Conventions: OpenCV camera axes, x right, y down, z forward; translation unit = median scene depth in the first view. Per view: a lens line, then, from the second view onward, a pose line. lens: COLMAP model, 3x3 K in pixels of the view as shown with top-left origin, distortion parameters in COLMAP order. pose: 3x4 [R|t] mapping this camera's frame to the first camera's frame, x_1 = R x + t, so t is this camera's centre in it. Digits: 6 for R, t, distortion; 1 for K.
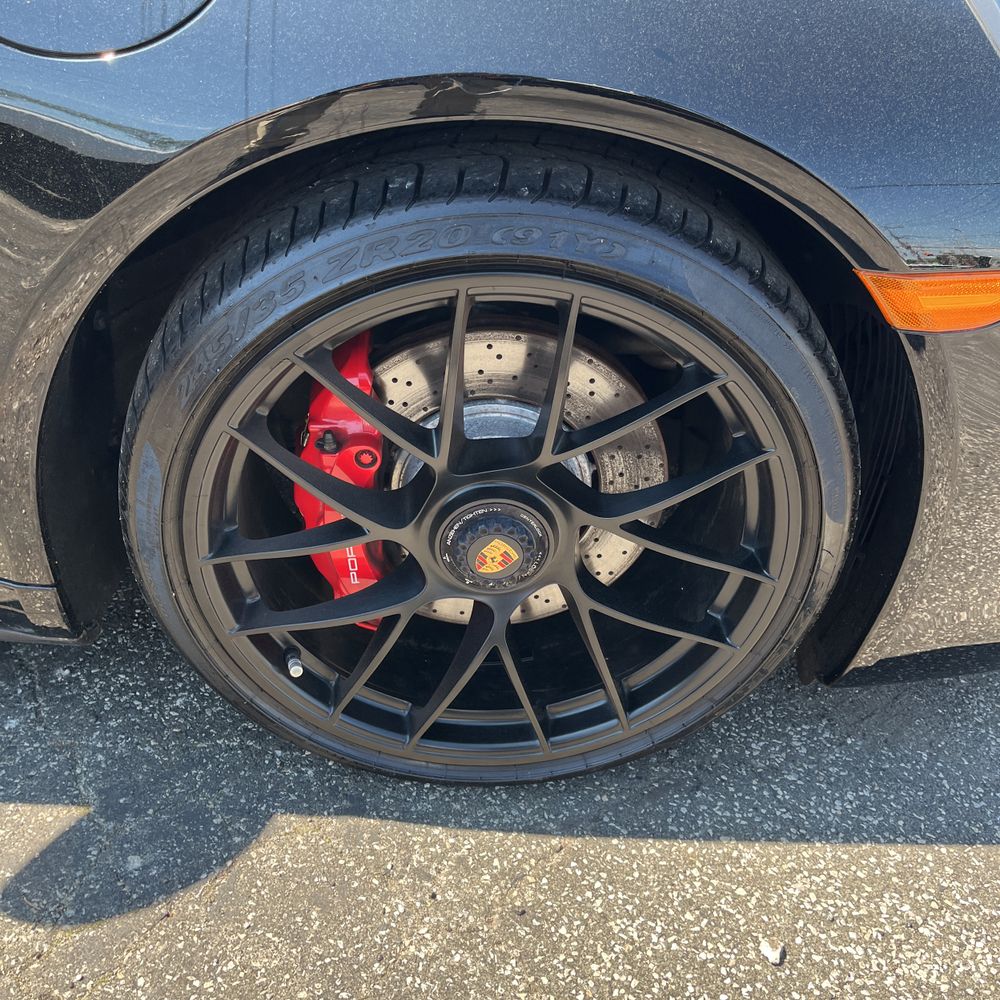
lens RADIAL K [[1010.0, 0, 501.6], [0, 1010.0, 506.3], [0, 0, 1]] dist [0.071189, -0.097429]
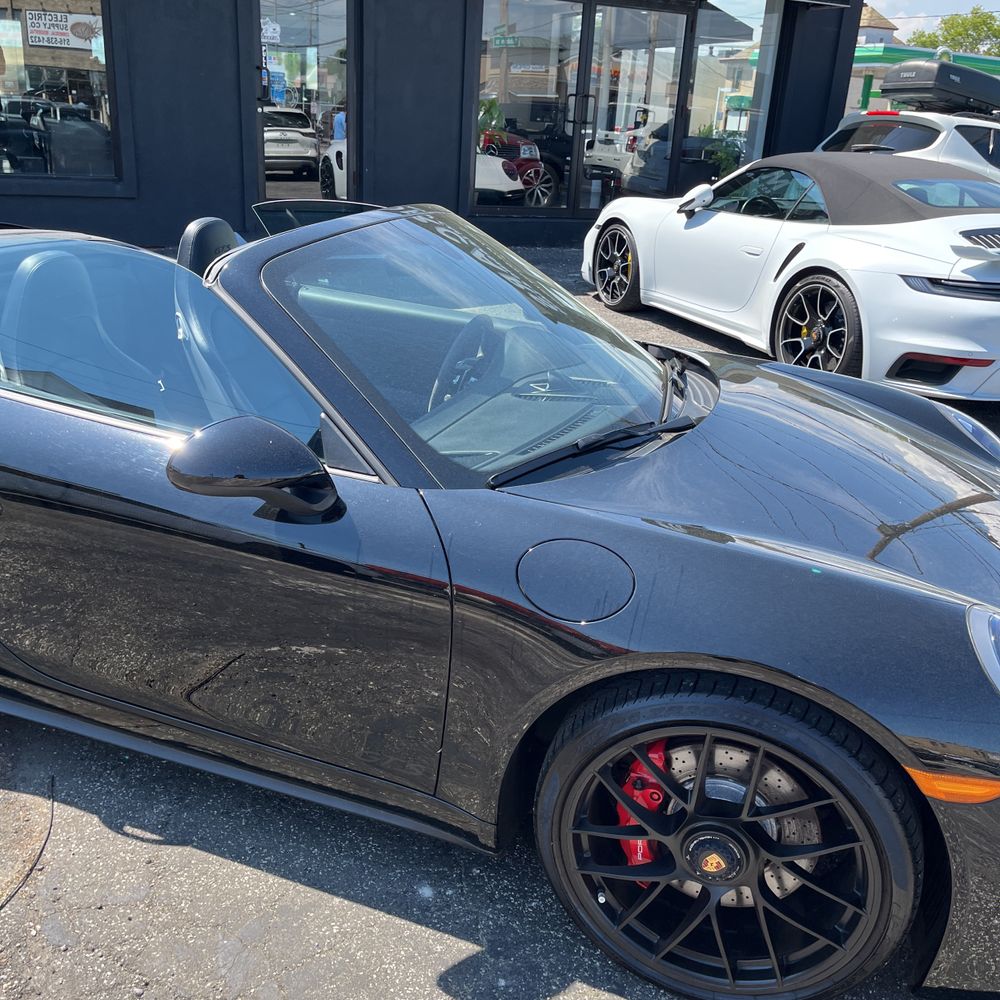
lens RADIAL K [[1025.0, 0, 500.0], [0, 1025.0, 500.0], [0, 0, 1]] dist [0.005789, 0.030176]
pose [[0.932352, 0.123167, -0.339926, 0.182361], [-0.206958, 0.952726, -0.222442, -0.083912], [0.296459, 0.277745, 0.913767, -1.023730]]
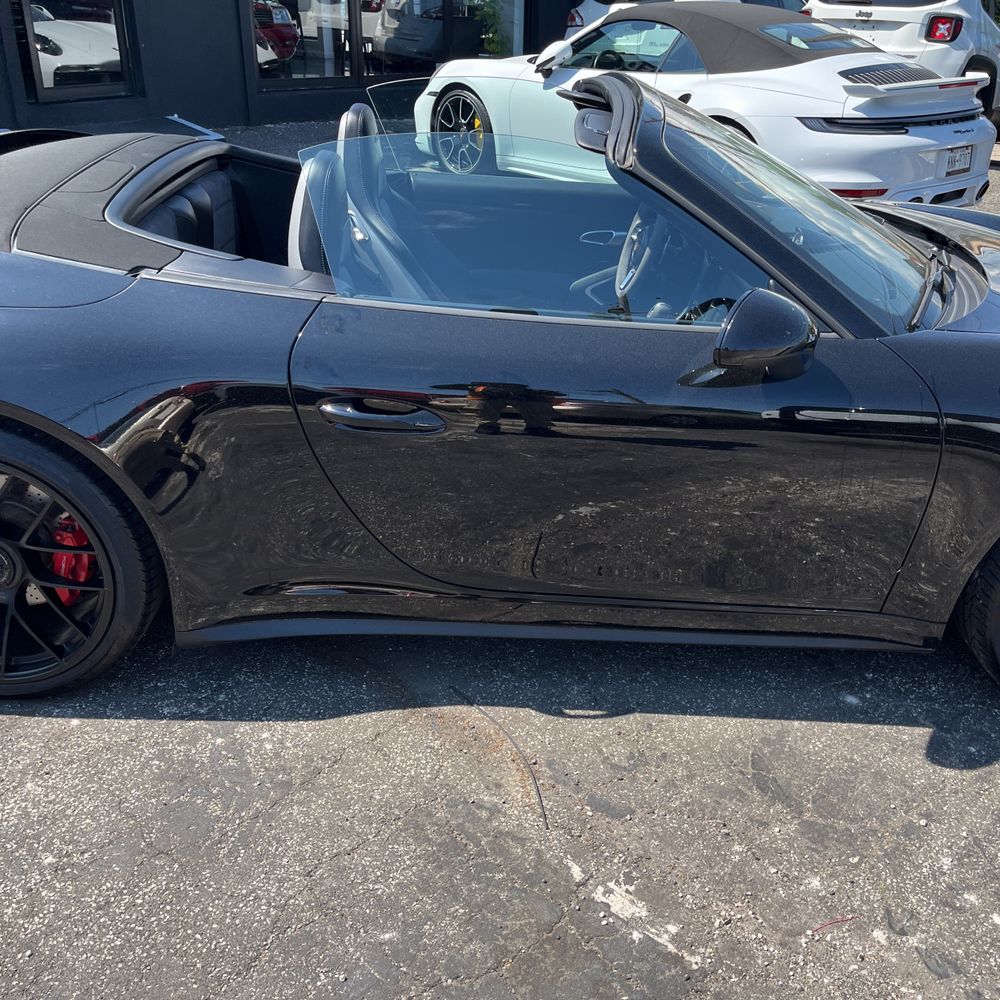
lens RADIAL K [[1010.0, 0, 501.6], [0, 1010.0, 506.3], [0, 0, 1]] dist [0.071189, -0.097429]
pose [[0.998605, -0.014155, -0.050879, -1.296614], [0.007430, 0.991485, -0.130010, 0.105182], [0.052286, 0.129450, 0.990206, -1.378301]]
